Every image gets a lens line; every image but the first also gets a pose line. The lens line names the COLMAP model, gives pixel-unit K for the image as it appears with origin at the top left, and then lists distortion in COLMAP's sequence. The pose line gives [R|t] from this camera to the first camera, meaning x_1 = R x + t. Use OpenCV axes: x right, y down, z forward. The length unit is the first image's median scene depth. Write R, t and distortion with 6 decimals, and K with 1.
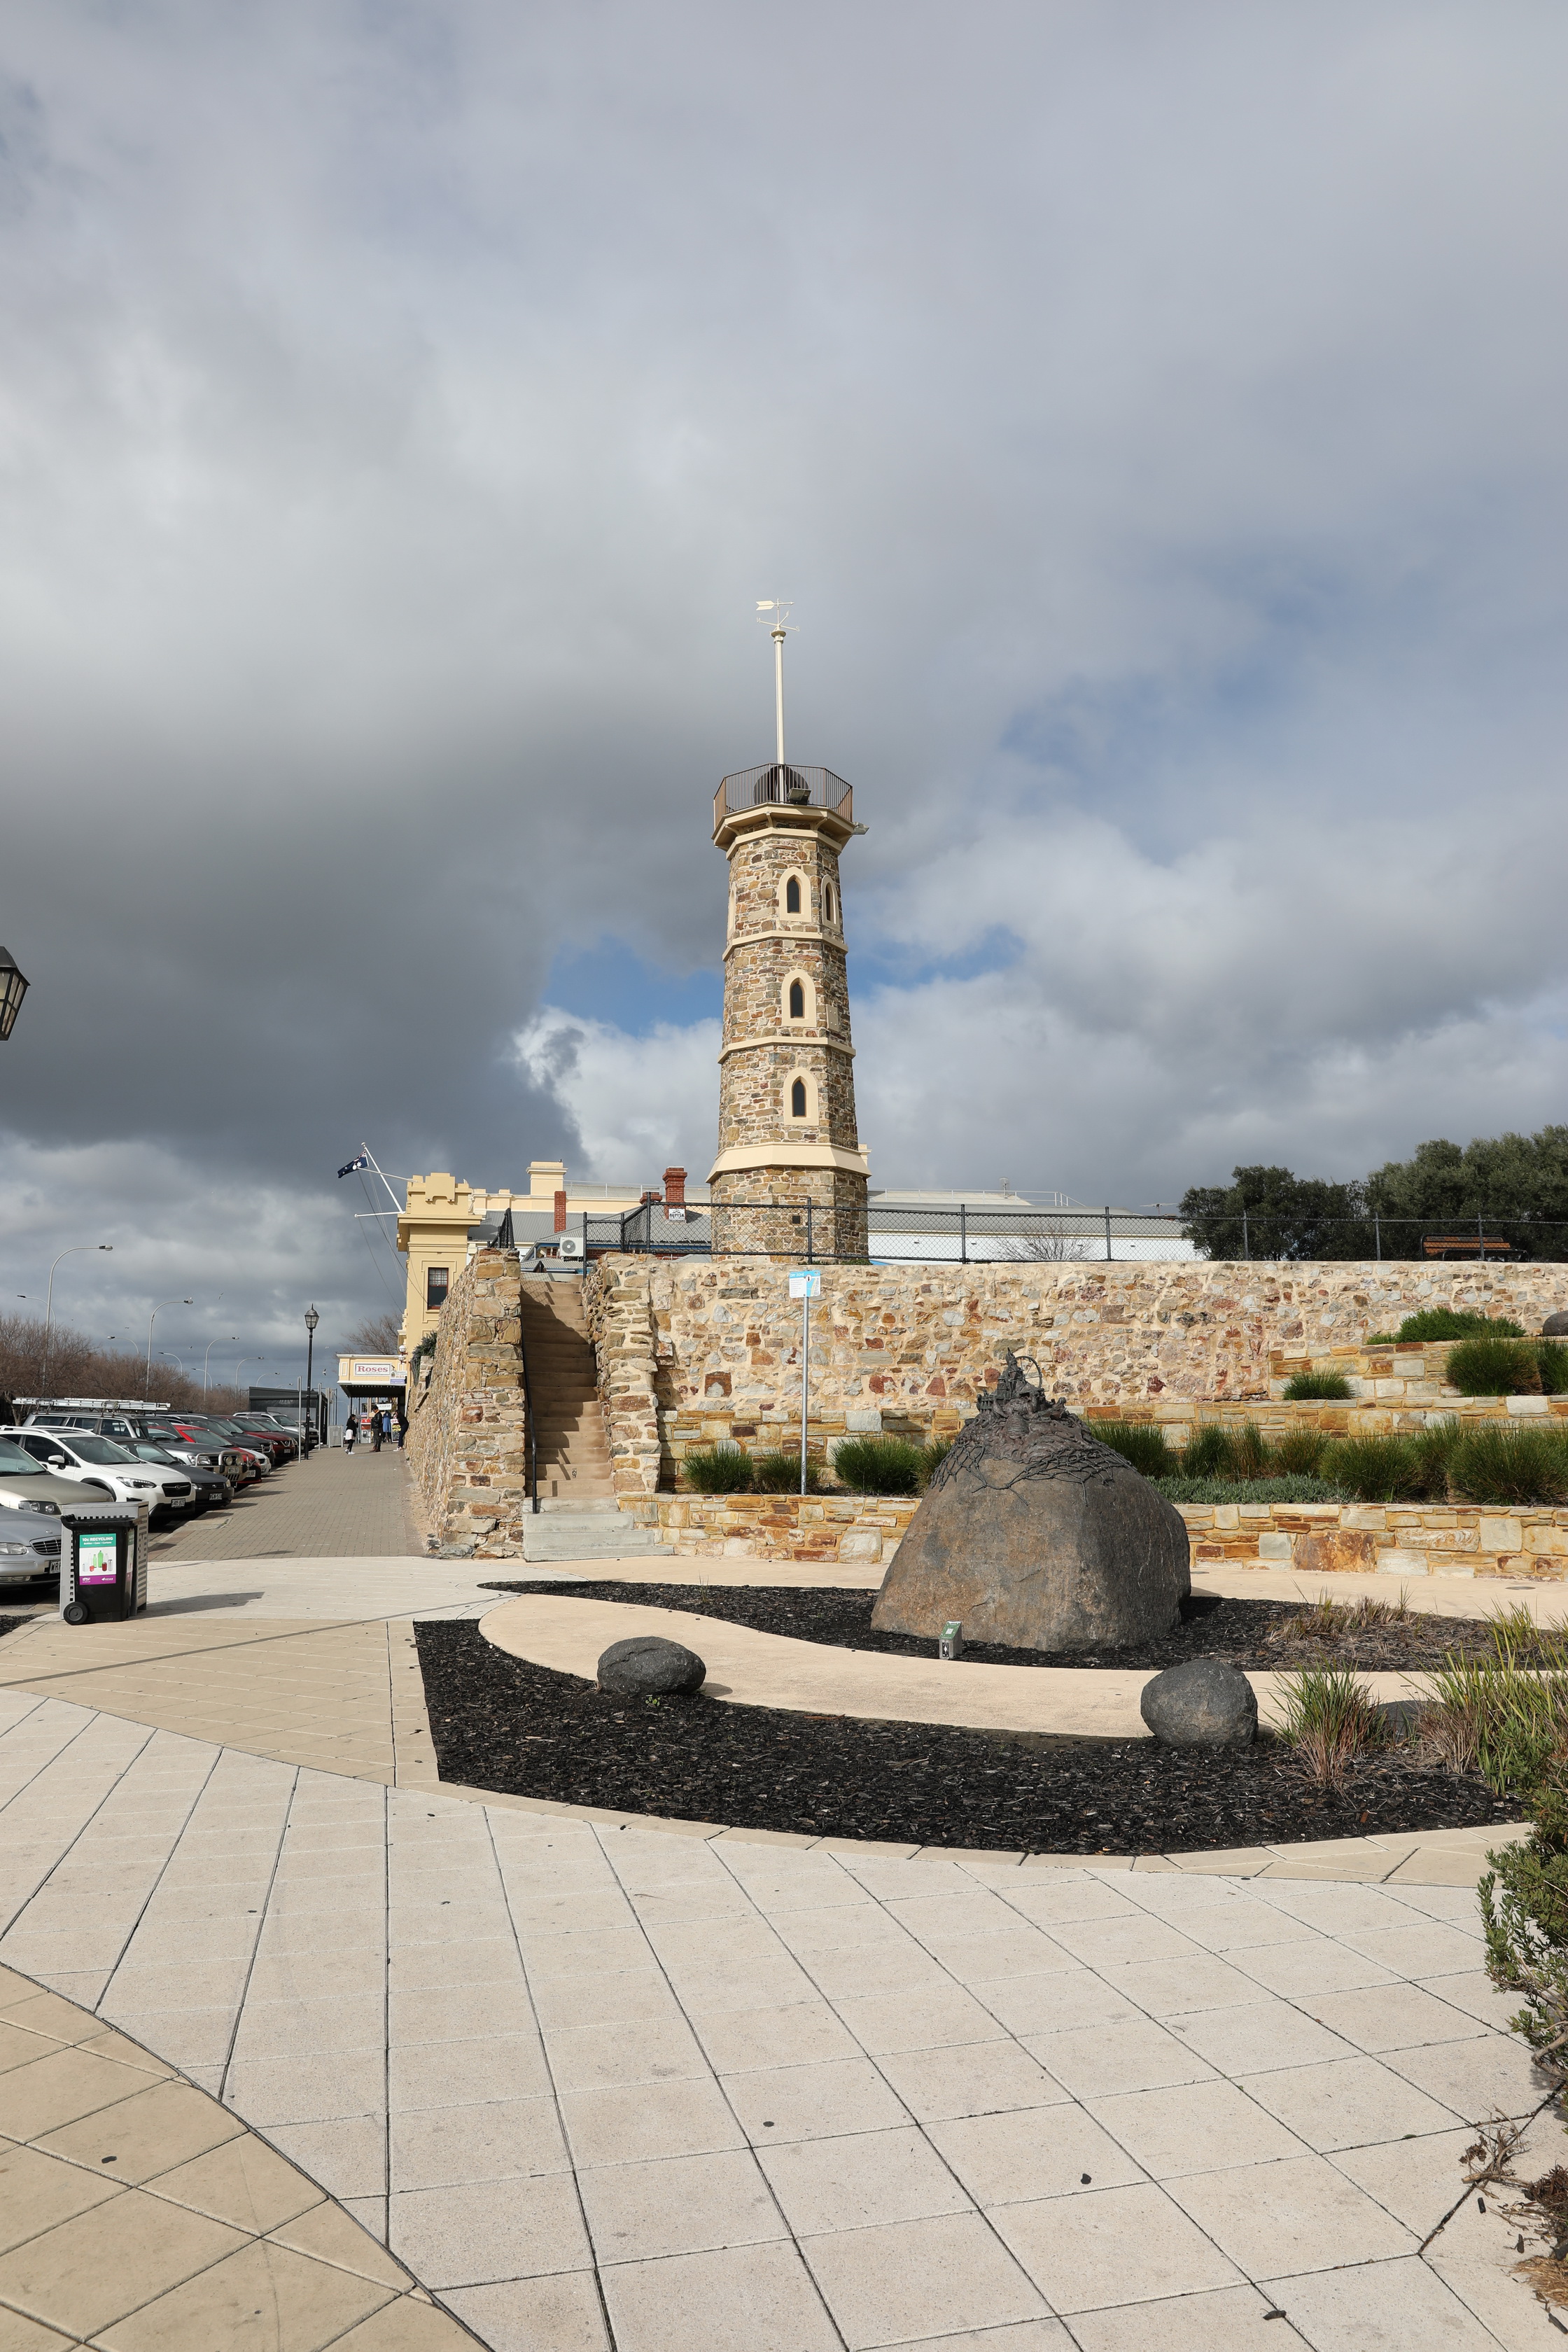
lens RADIAL K [[1601.9, 0, 782.9], [0, 1601.9, 1176.6], [0, 0, 1]] dist [0.000731, 0.000015]
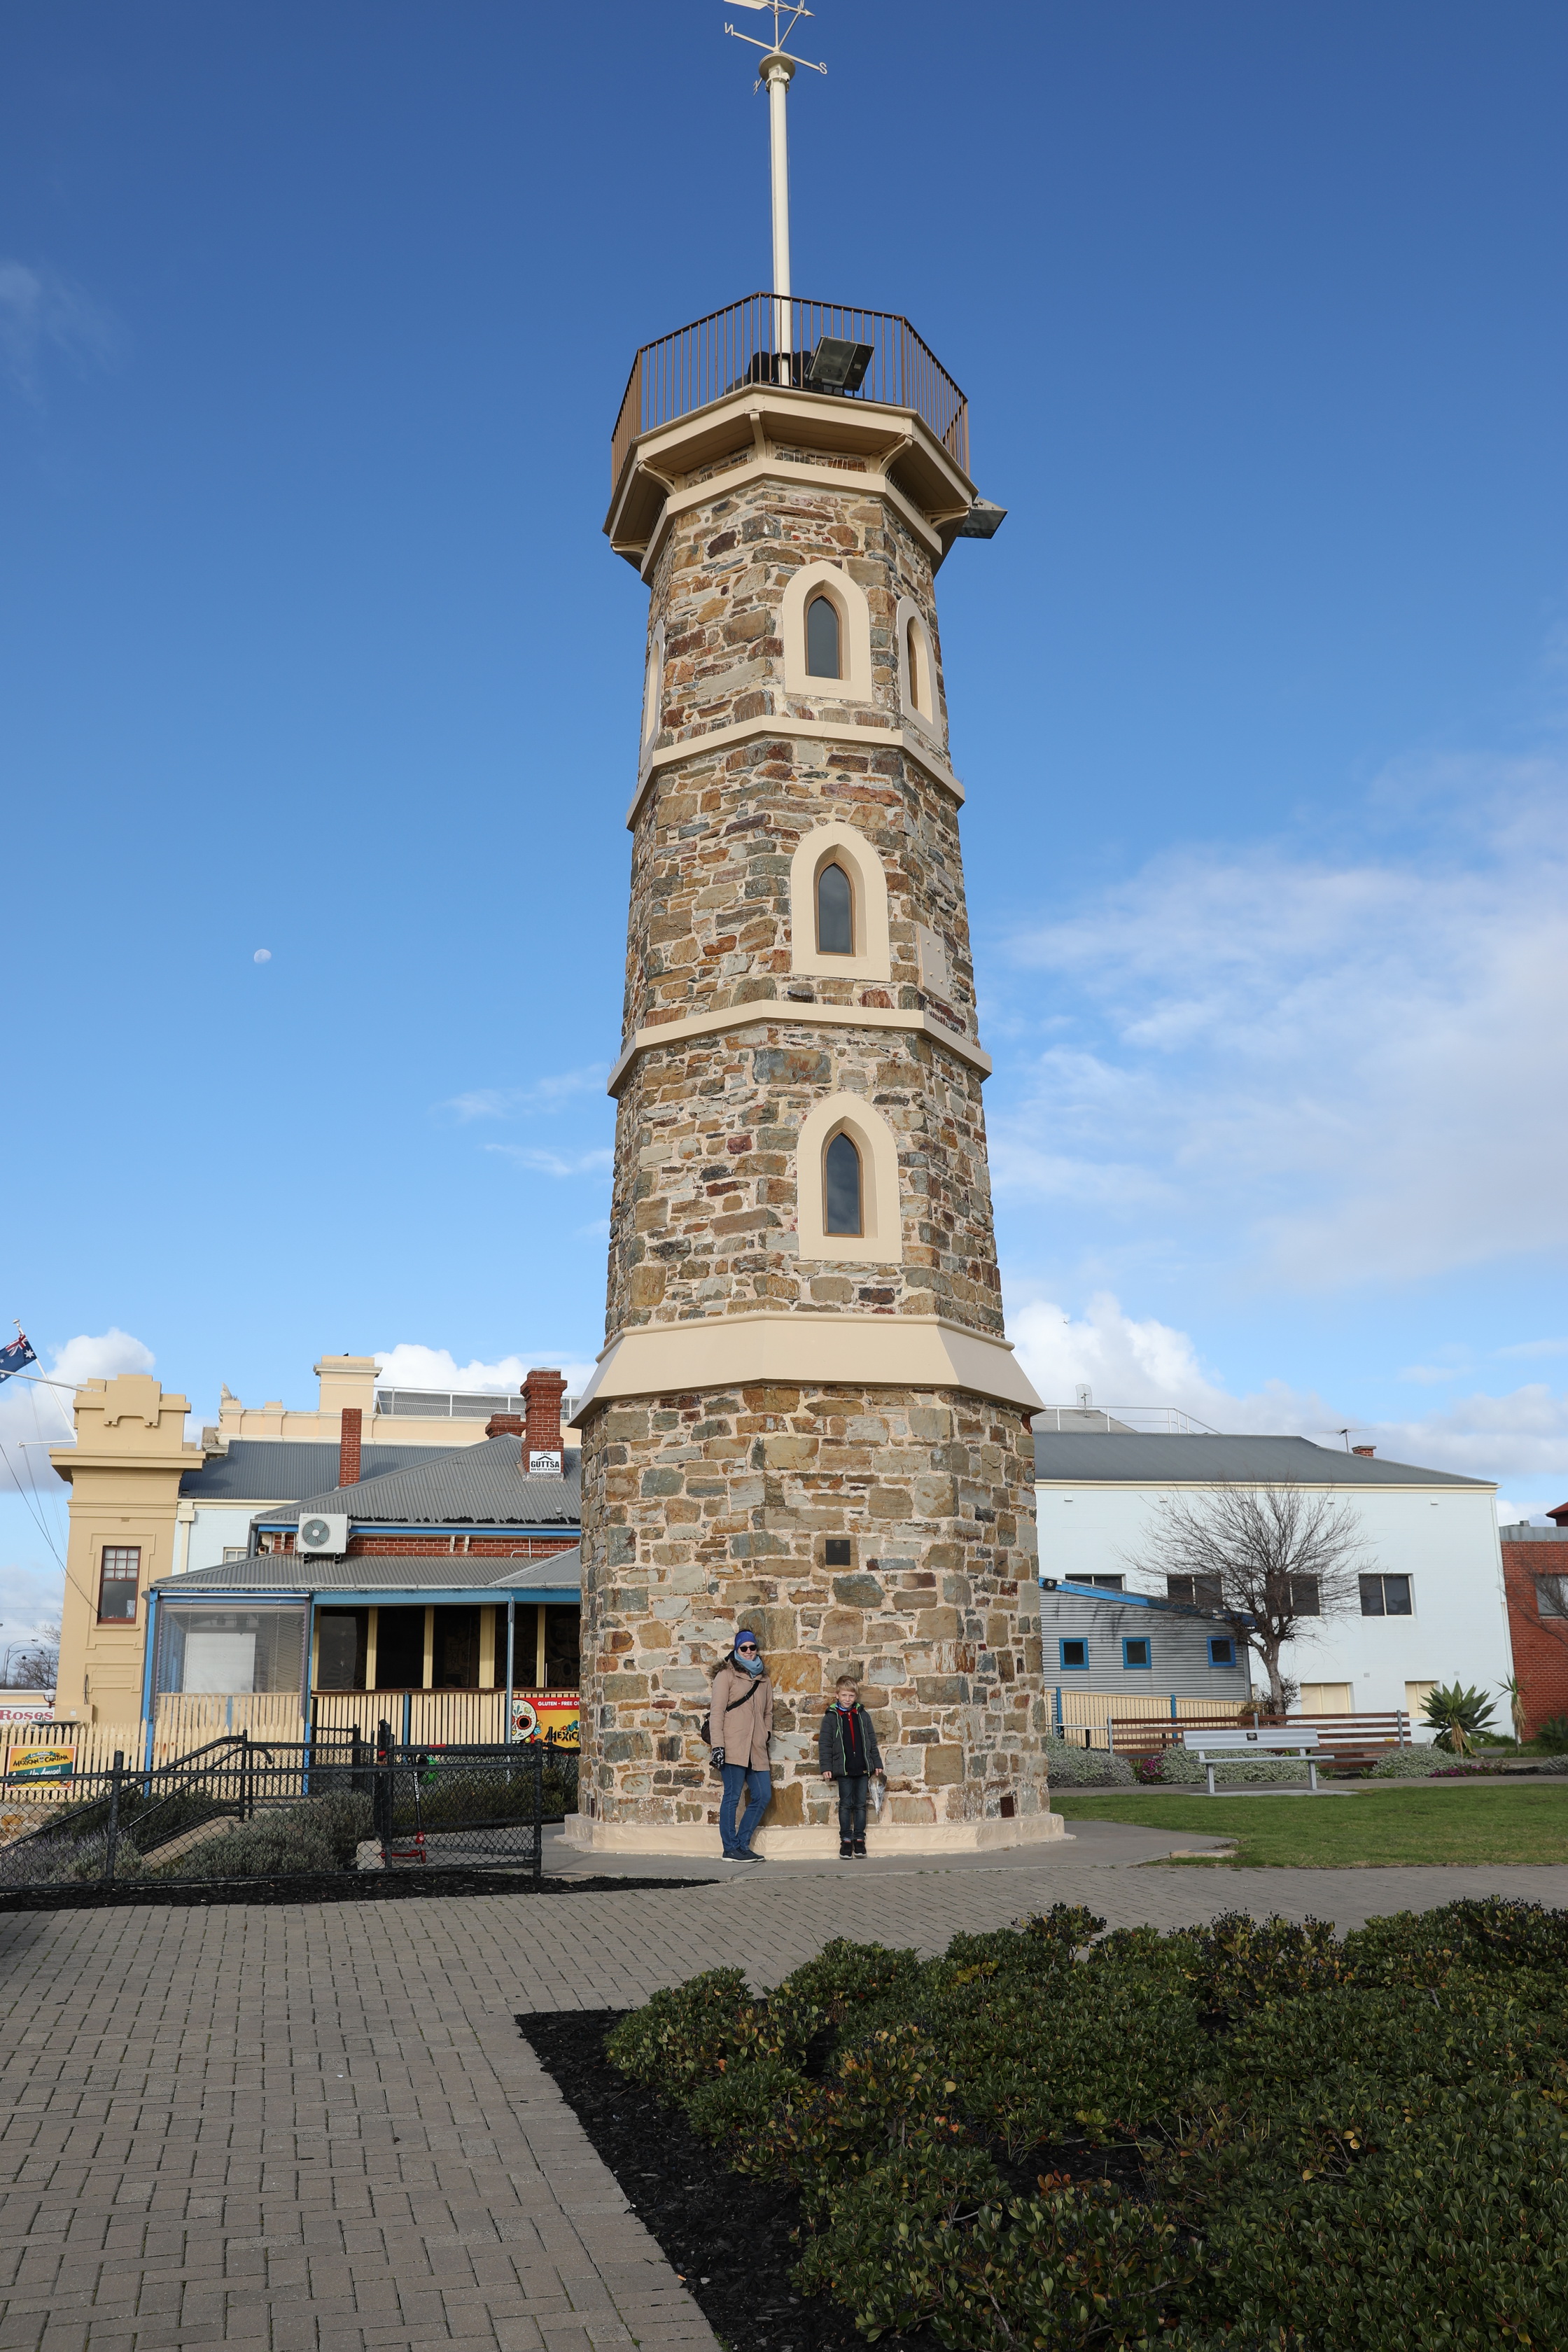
lens RADIAL K [[1868.2, 0, 790.0], [0, 1868.2, 1179.0], [0, 0, 1]] dist [-0.076346, -0.001587]
pose [[0.999428, 0.008062, 0.032848, -0.013664], [-0.004731, 0.994951, -0.100248, -0.009746], [-0.033490, 0.100036, 0.994420, 0.598743]]
